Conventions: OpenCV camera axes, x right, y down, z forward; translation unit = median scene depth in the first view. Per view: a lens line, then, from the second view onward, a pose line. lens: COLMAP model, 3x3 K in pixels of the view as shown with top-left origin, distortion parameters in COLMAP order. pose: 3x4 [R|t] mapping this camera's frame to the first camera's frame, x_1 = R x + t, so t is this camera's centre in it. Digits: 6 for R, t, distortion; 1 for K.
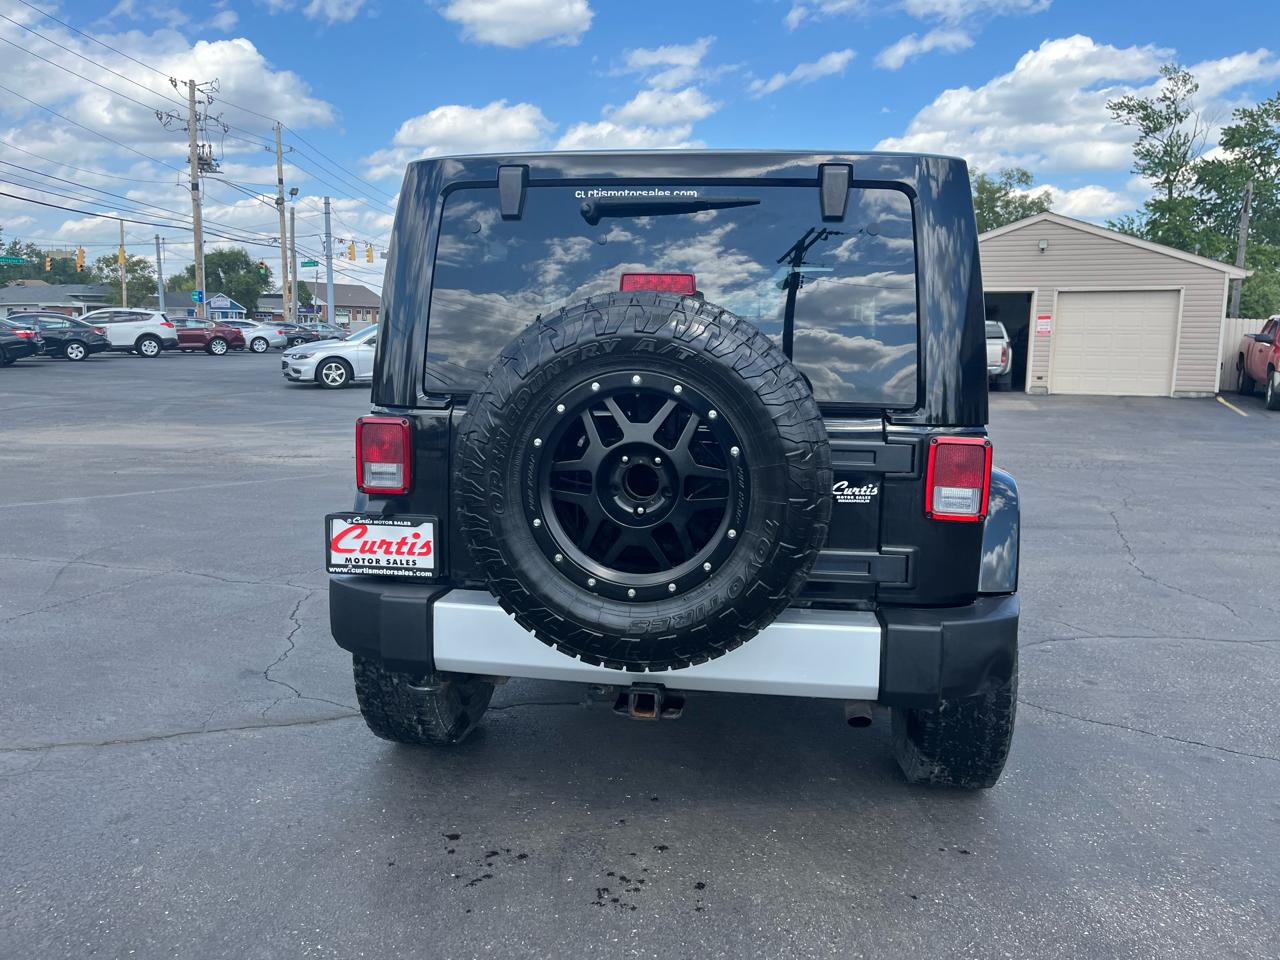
lens RADIAL K [[965.0, 0, 648.5], [0, 965.0, 461.9], [0, 0, 1]] dist [0.089226, -0.127923]
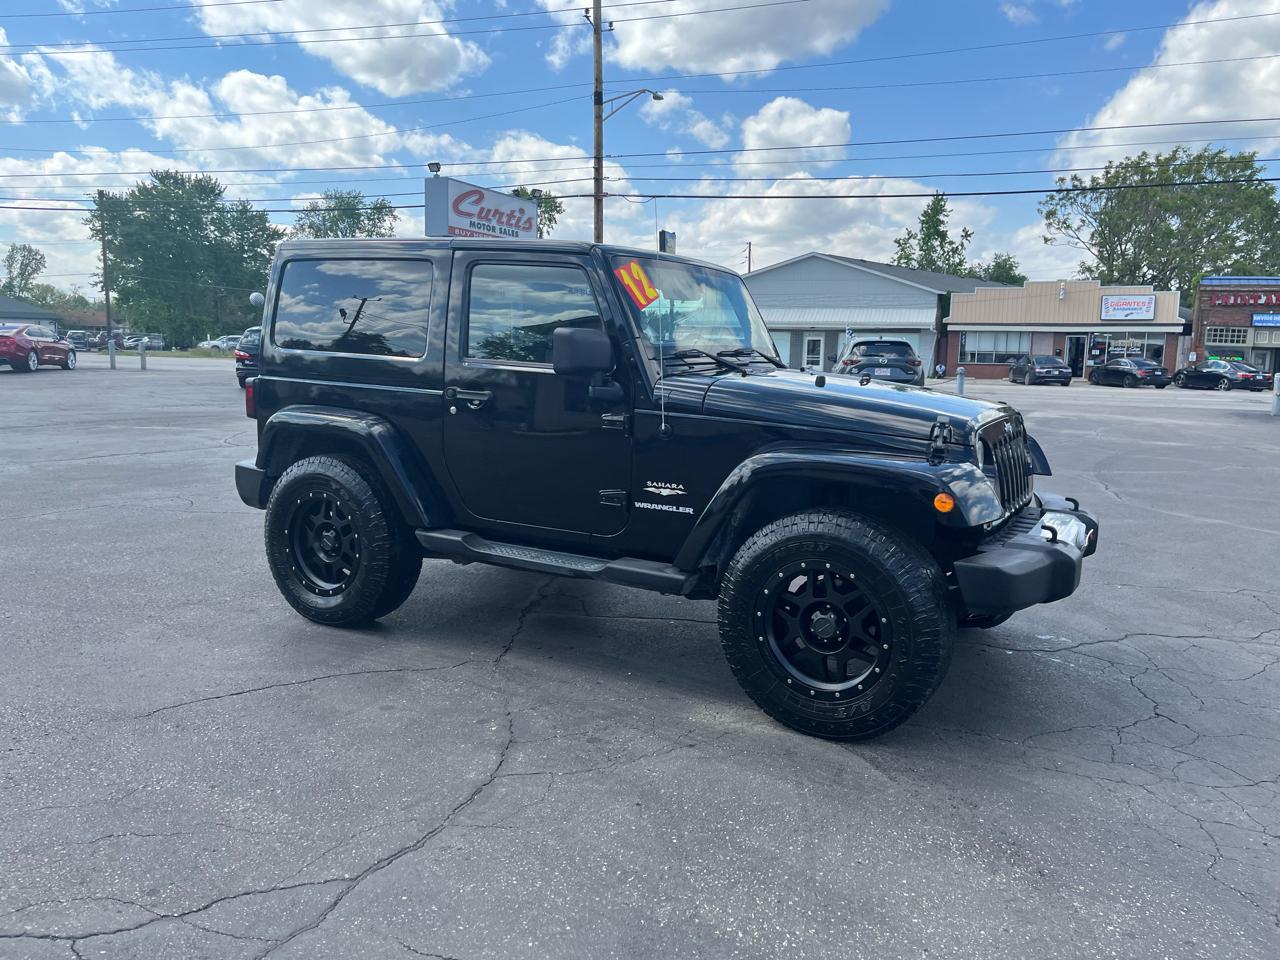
lens RADIAL K [[968.3, 0, 651.9], [0, 968.3, 458.5], [0, 0, 1]] dist [0.080970, -0.112966]
pose [[-0.339870, 0.084379, -0.936679, 1.860003], [-0.153719, 0.977589, 0.143841, -0.265762], [0.927825, 0.192873, -0.319283, 2.281738]]
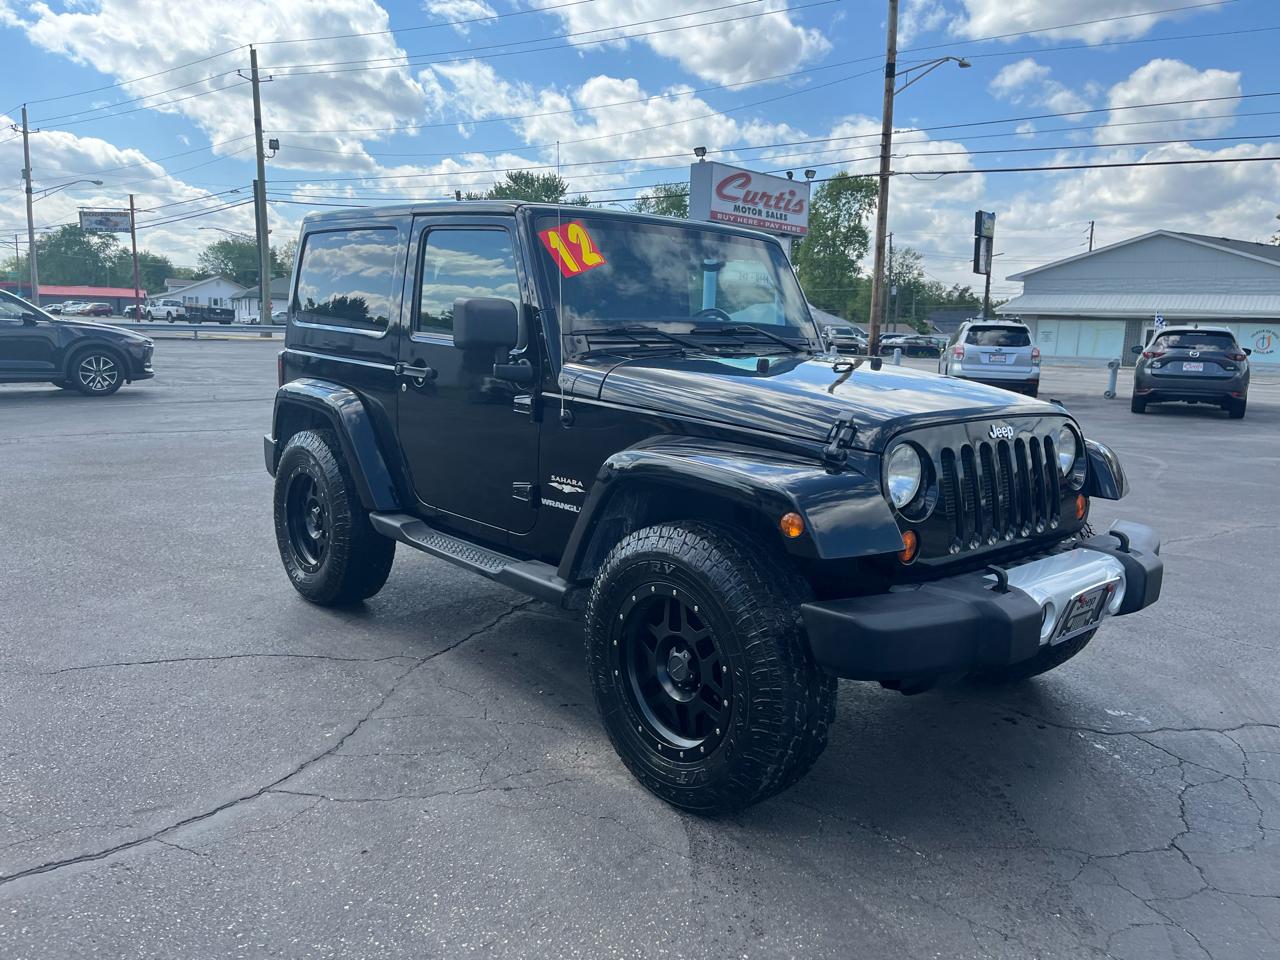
lens RADIAL K [[968.3, 0, 651.9], [0, 968.3, 458.5], [0, 0, 1]] dist [0.080970, -0.112966]
pose [[-0.624368, 0.068614, -0.778111, 1.385061], [-0.148653, 0.967493, 0.204595, -0.323704], [0.766856, 0.243411, -0.593872, 2.680575]]
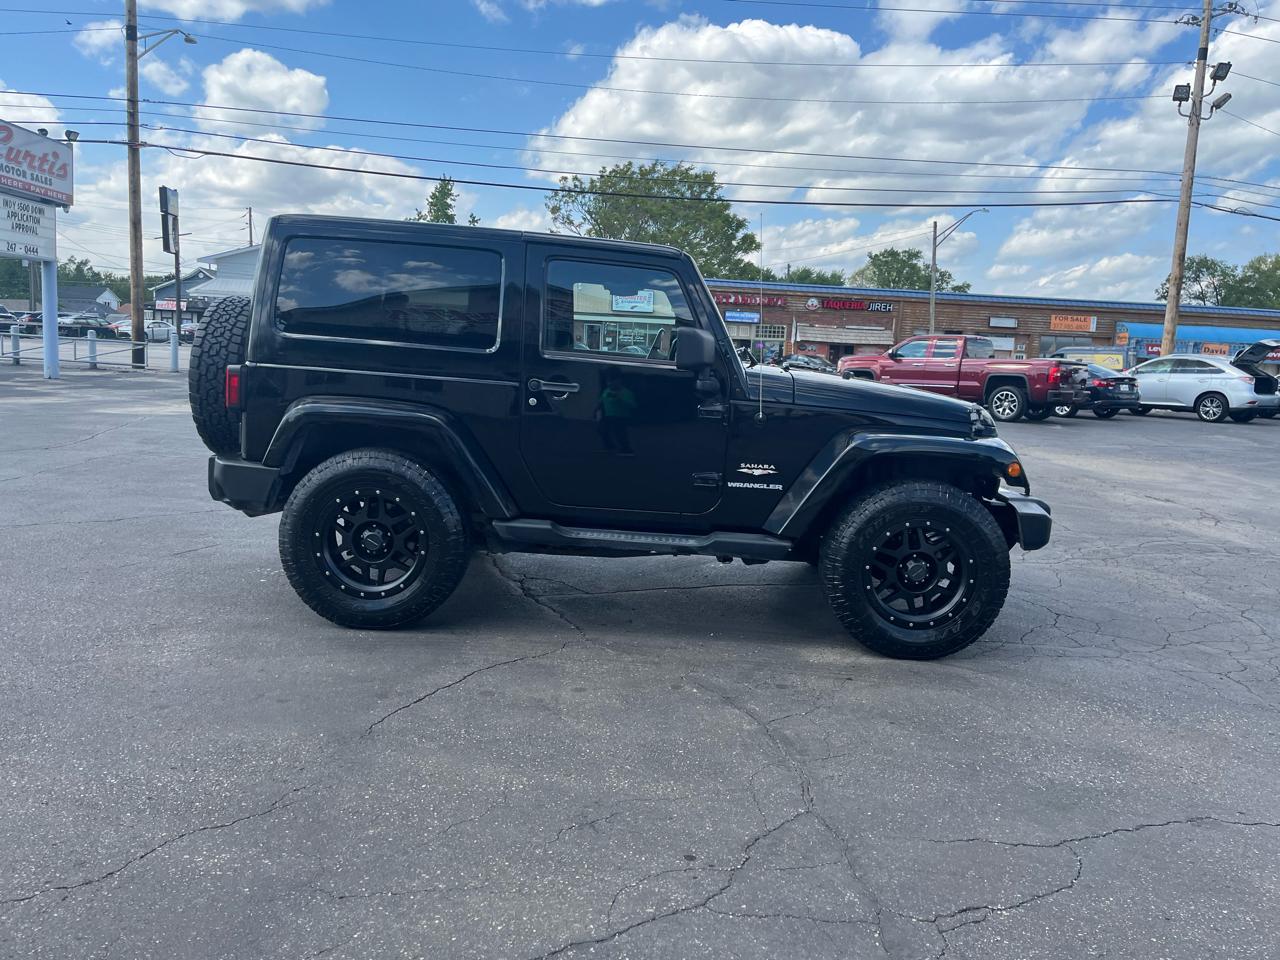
lens RADIAL K [[968.3, 0, 651.9], [0, 968.3, 458.5], [0, 0, 1]] dist [0.080970, -0.112966]
pose [[0.161676, 0.107540, -0.980967, 2.116133], [-0.179241, 0.980711, 0.077970, -0.127076], [0.970429, 0.163224, 0.177833, 1.334497]]
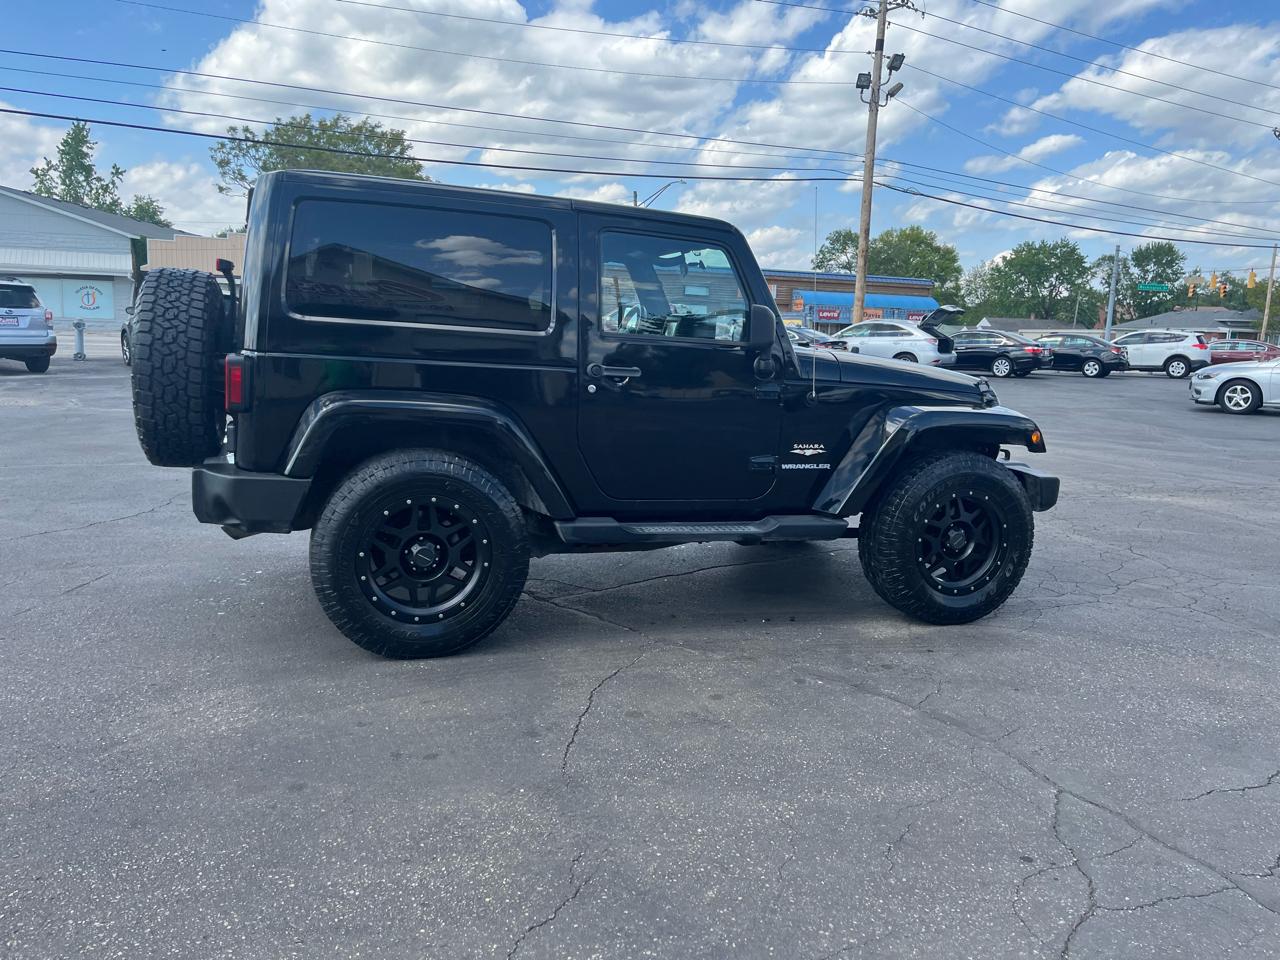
lens RADIAL K [[968.3, 0, 651.9], [0, 968.3, 458.5], [0, 0, 1]] dist [0.080970, -0.112966]
pose [[0.464000, 0.122558, -0.877316, 1.817846], [-0.149845, 0.986970, 0.058626, -0.049839], [0.873070, 0.104259, 0.476319, 0.777886]]
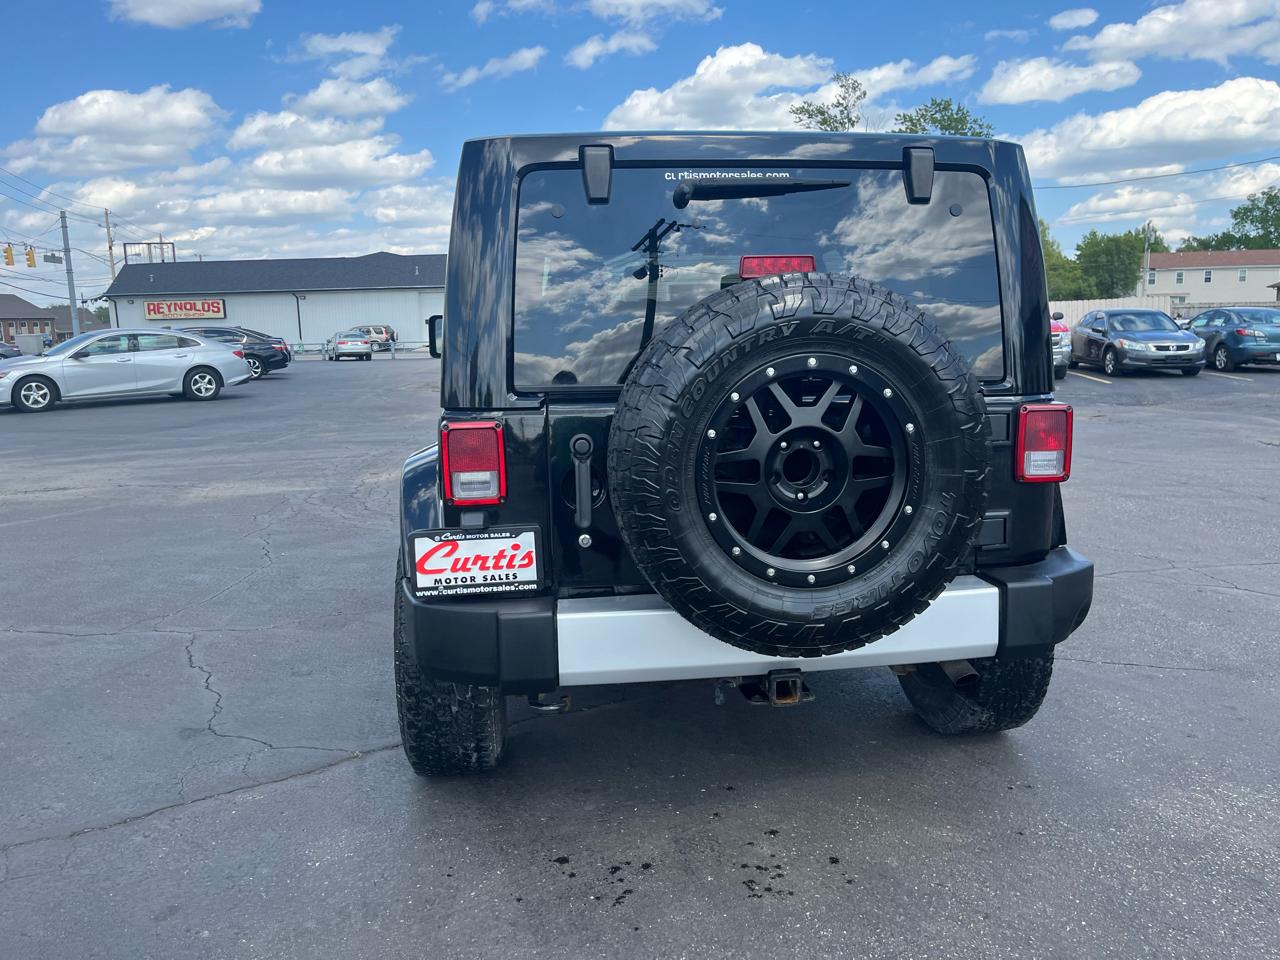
lens RADIAL K [[962.9, 0, 646.1], [0, 962.9, 480.3], [0, 0, 1]] dist [0.086654, -0.121292]
pose [[0.958181, -0.080151, 0.274709, -0.366737], [0.074351, 0.996735, 0.031477, -0.007240], [-0.276335, -0.009736, 0.961012, 0.078511]]
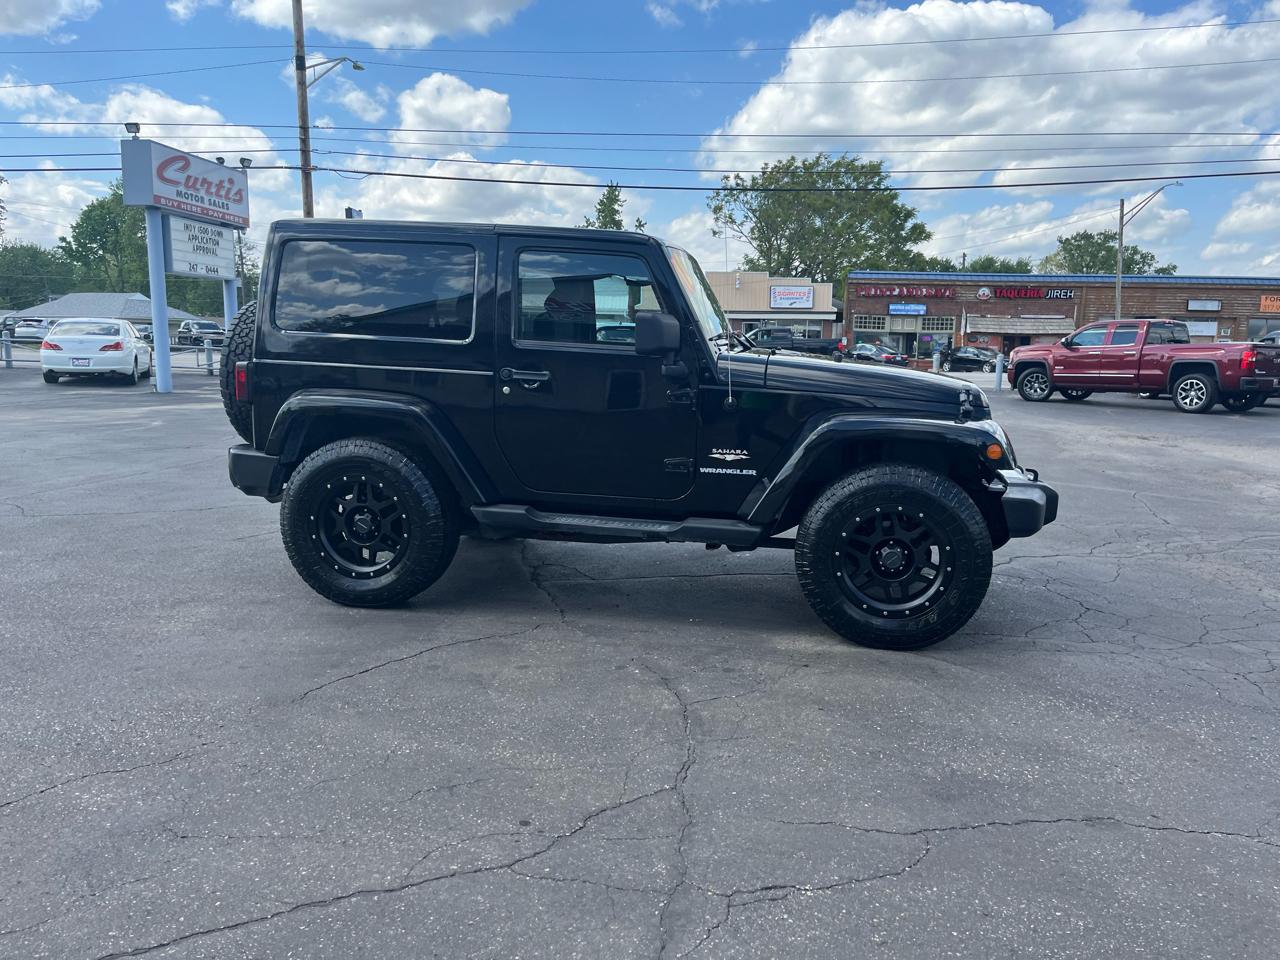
lens RADIAL K [[971.0, 0, 655.0], [0, 971.0, 471.4], [0, 0, 1]] dist [0.071167, -0.098532]
pose [[-0.011792, 0.119116, -0.992810, 2.159359], [-0.155540, 0.980576, 0.119495, -0.161488], [0.987759, 0.155830, 0.006964, 1.690131]]
